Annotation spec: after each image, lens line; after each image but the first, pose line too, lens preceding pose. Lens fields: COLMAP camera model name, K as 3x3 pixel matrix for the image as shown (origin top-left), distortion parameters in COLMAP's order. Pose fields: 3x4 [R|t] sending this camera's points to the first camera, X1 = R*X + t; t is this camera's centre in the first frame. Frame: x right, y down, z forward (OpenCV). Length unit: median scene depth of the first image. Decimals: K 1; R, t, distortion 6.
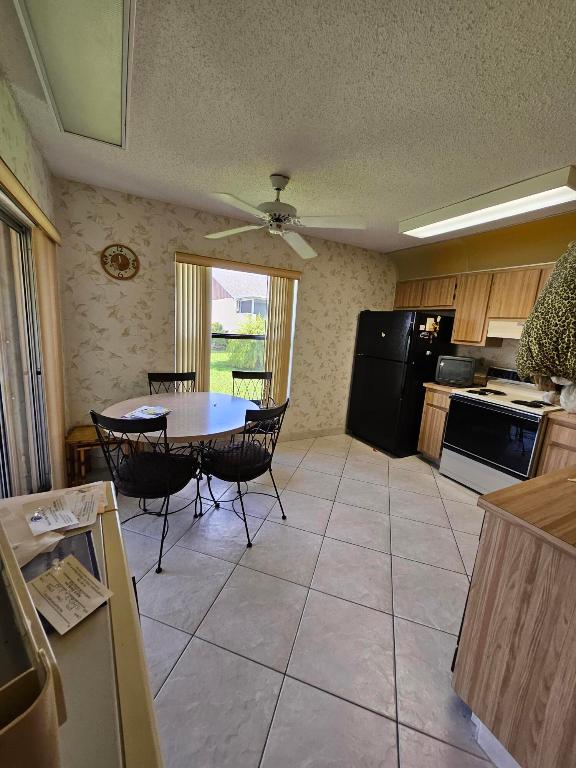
lens RADIAL K [[300.3, 0, 290.1], [0, 300.3, 373.6], [0, 0, 1]] dist [0.002148, 0.000024]
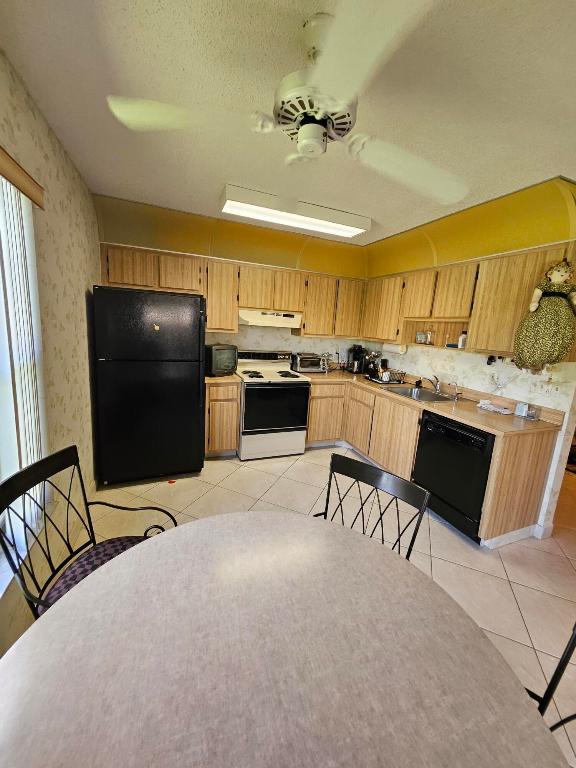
lens RADIAL K [[300.3, 0, 290.1], [0, 300.3, 373.6], [0, 0, 1]] dist [0.002148, 0.000024]
pose [[0.120699, -0.221713, 0.967613, -0.402630], [0.110141, 0.971712, 0.208913, -0.151686], [-0.986560, 0.081359, 0.141705, 0.663328]]
